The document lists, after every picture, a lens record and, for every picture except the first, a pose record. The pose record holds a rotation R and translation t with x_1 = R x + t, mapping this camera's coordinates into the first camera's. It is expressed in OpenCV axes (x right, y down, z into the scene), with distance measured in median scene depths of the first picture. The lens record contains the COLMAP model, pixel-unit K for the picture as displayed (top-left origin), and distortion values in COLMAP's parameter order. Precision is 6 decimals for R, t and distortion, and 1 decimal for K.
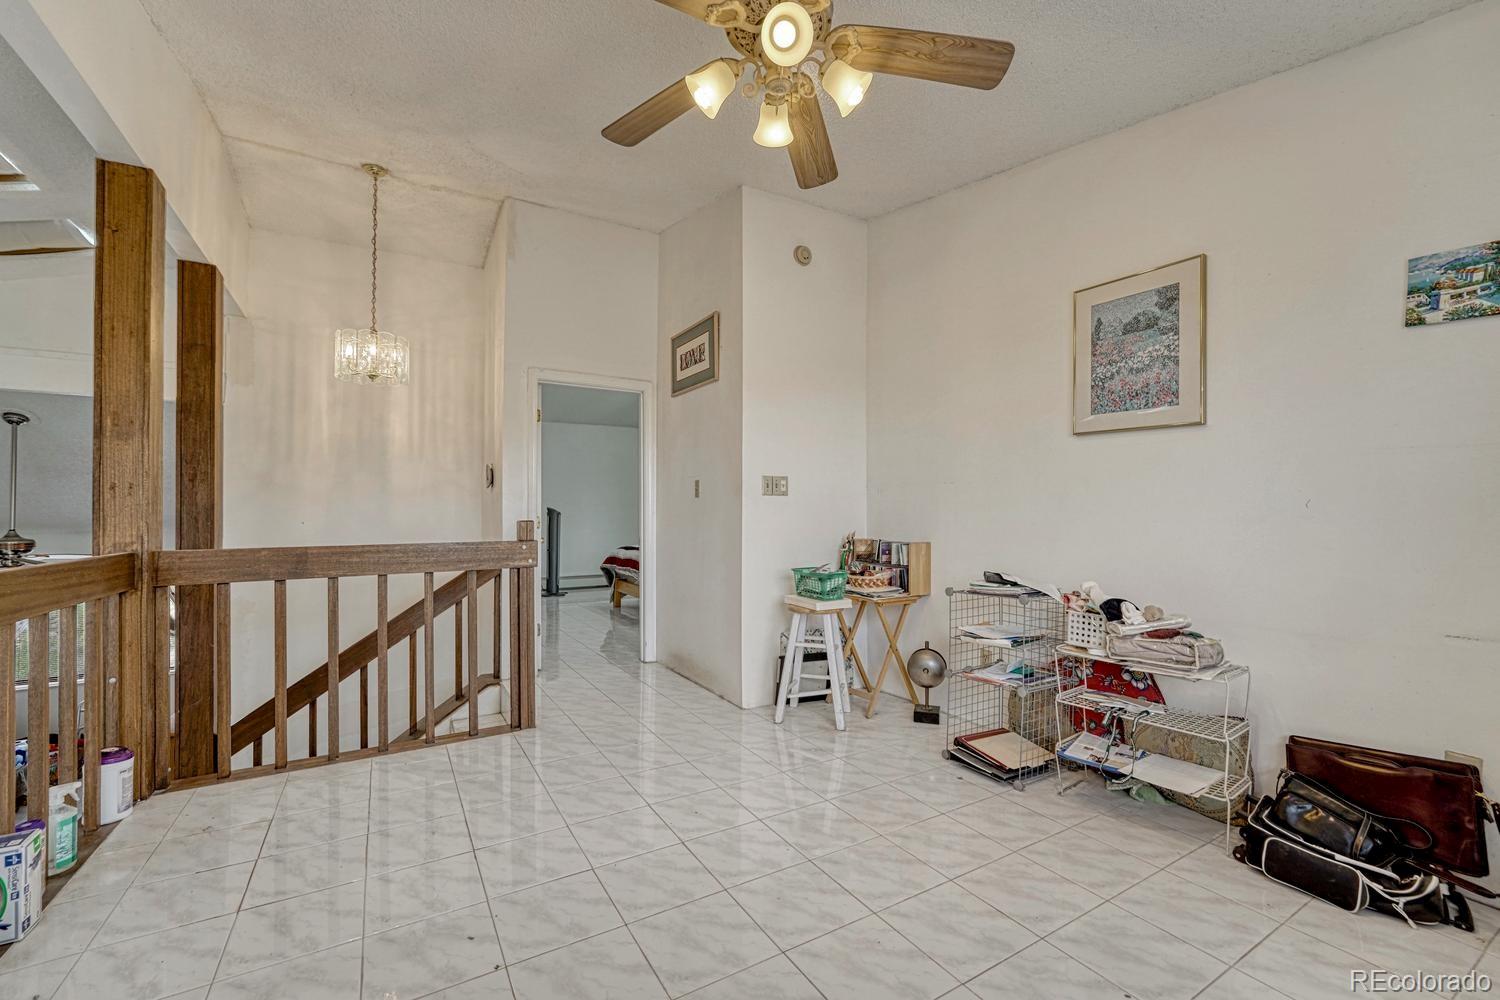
lens RADIAL K [[617.8, 0, 751.3], [0, 617.8, 502.3], [0, 0, 1]] dist [-0.007084, 0.000158]
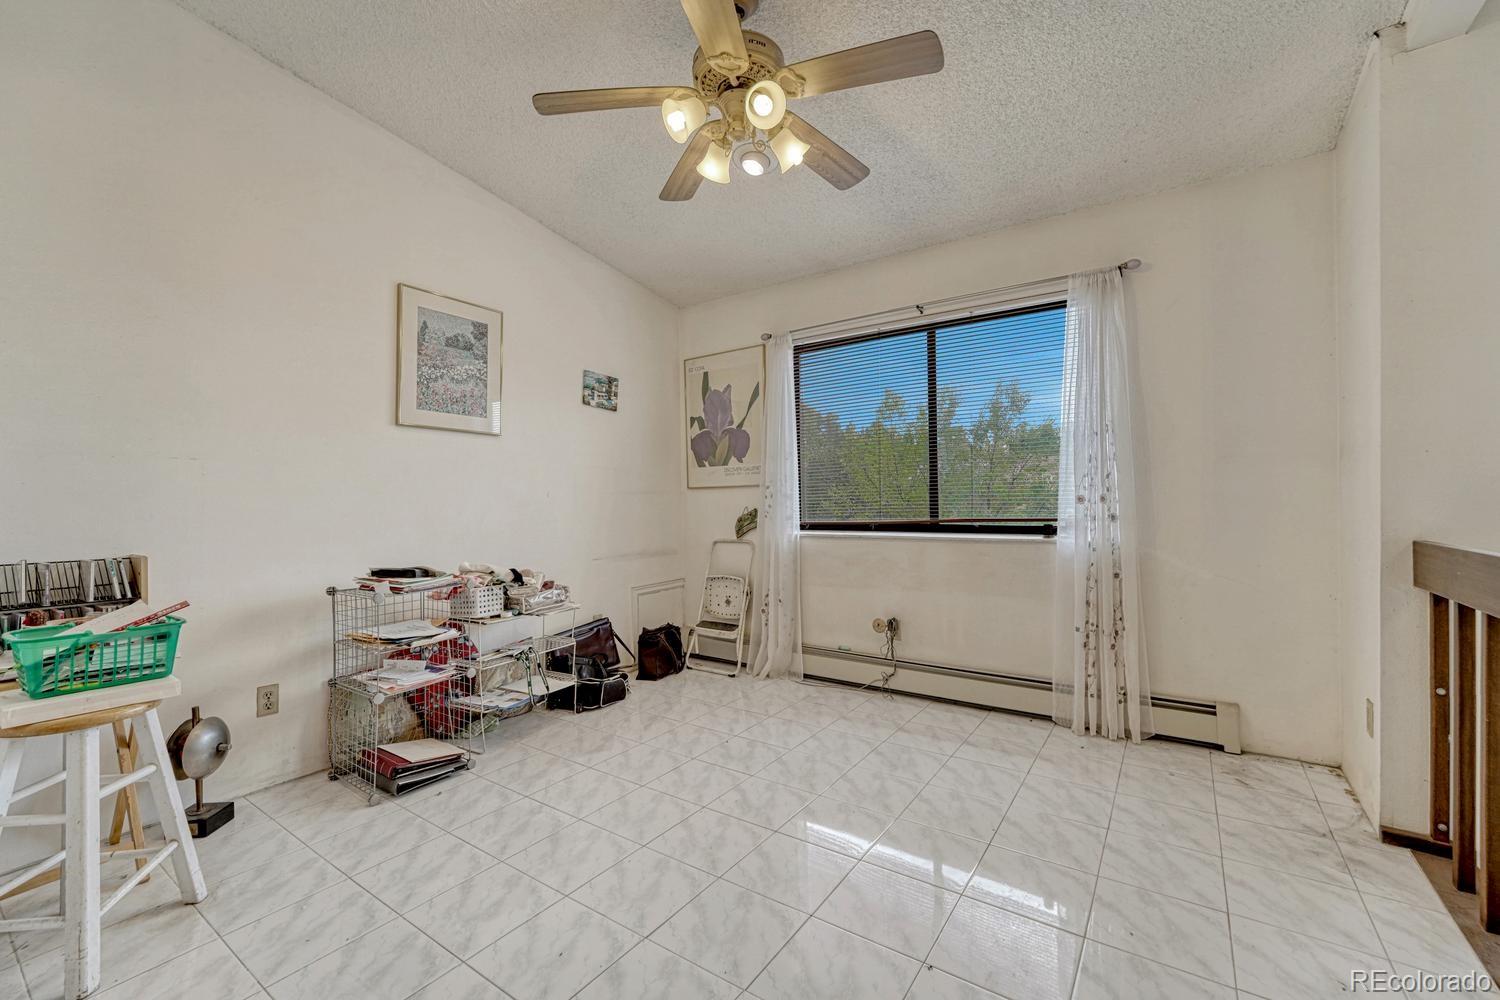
lens RADIAL K [[617.8, 0, 757.4], [0, 617.8, 499.0], [0, 0, 1]] dist [-0.007084, 0.000158]
pose [[-0.412986, 0.004883, 0.910724, -0.631294], [-0.001476, 0.999981, -0.006031, 0.016940], [-0.910736, -0.003835, -0.412971, 0.881289]]
